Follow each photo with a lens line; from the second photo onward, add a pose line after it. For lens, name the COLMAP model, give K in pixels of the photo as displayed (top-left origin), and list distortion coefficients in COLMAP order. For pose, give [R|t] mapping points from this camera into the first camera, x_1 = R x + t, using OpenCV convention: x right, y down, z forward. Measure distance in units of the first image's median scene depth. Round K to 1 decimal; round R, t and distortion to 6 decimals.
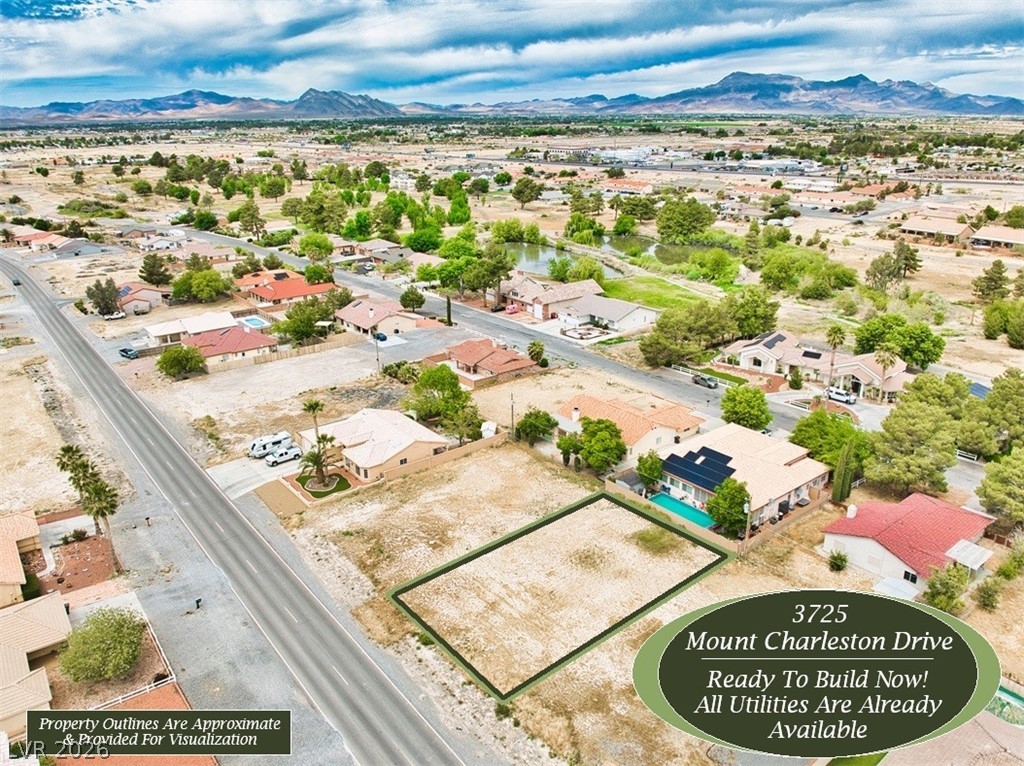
lens RADIAL K [[748.6, 0, 526.0], [0, 748.6, 381.4], [0, 0, 1]] dist [-0.029686, -0.010350]
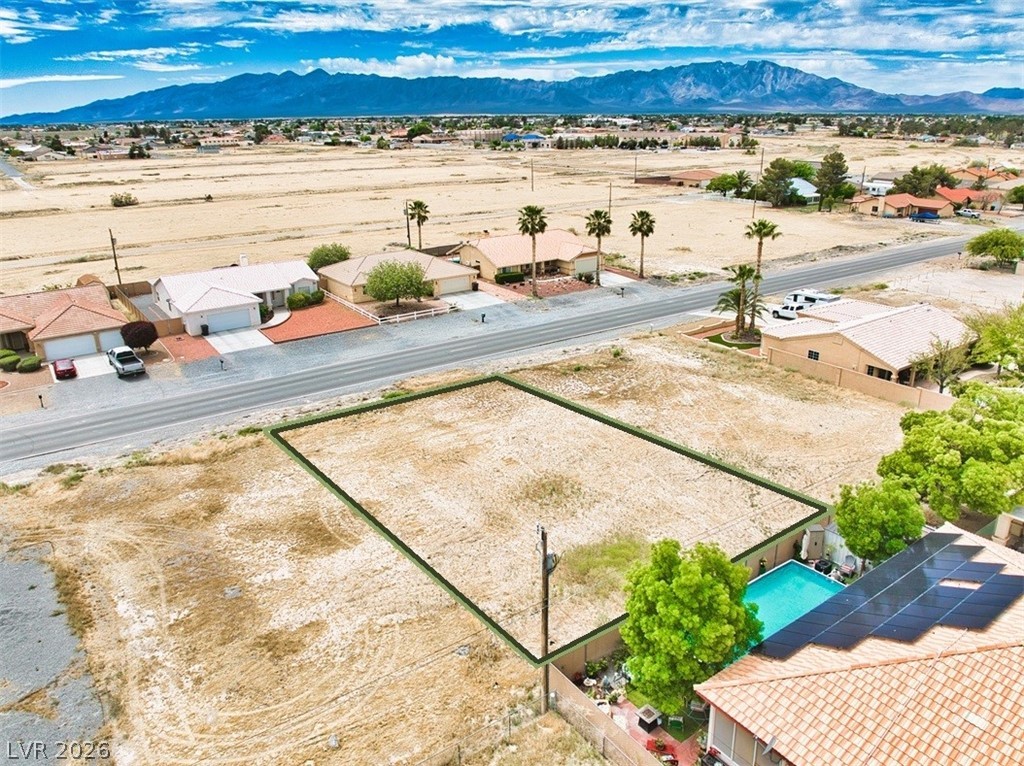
lens RADIAL K [[753.9, 0, 505.1], [0, 753.9, 386.9], [0, 0, 1]] dist [-0.031181, -0.008030]
pose [[-0.067183, 0.349160, -0.934652, 0.422913], [-0.328977, 0.876631, 0.351131, -0.004549], [0.941945, 0.331068, 0.055971, 0.690122]]
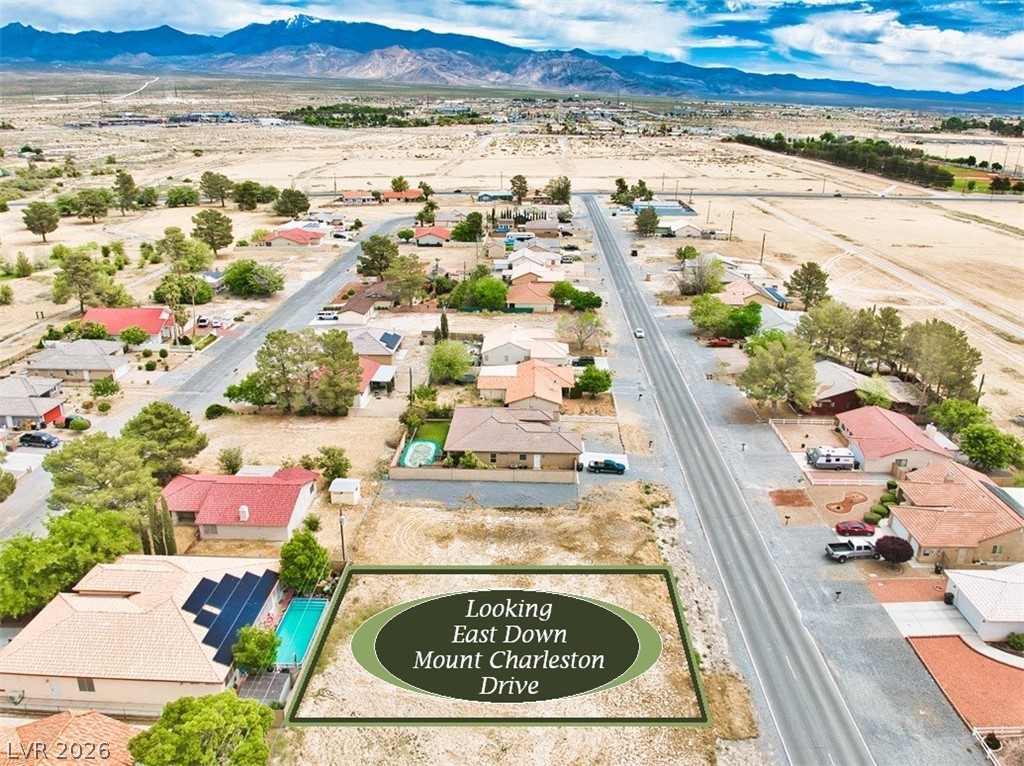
lens RADIAL K [[755.9, 0, 515.2], [0, 755.9, 423.6], [0, 0, 1]] dist [-0.011992, -0.030835]
pose [[-0.753228, -0.253088, 0.607119, -0.302307], [0.226065, 0.767176, 0.600280, -0.324811], [-0.617691, 0.589396, -0.520644, 0.945352]]
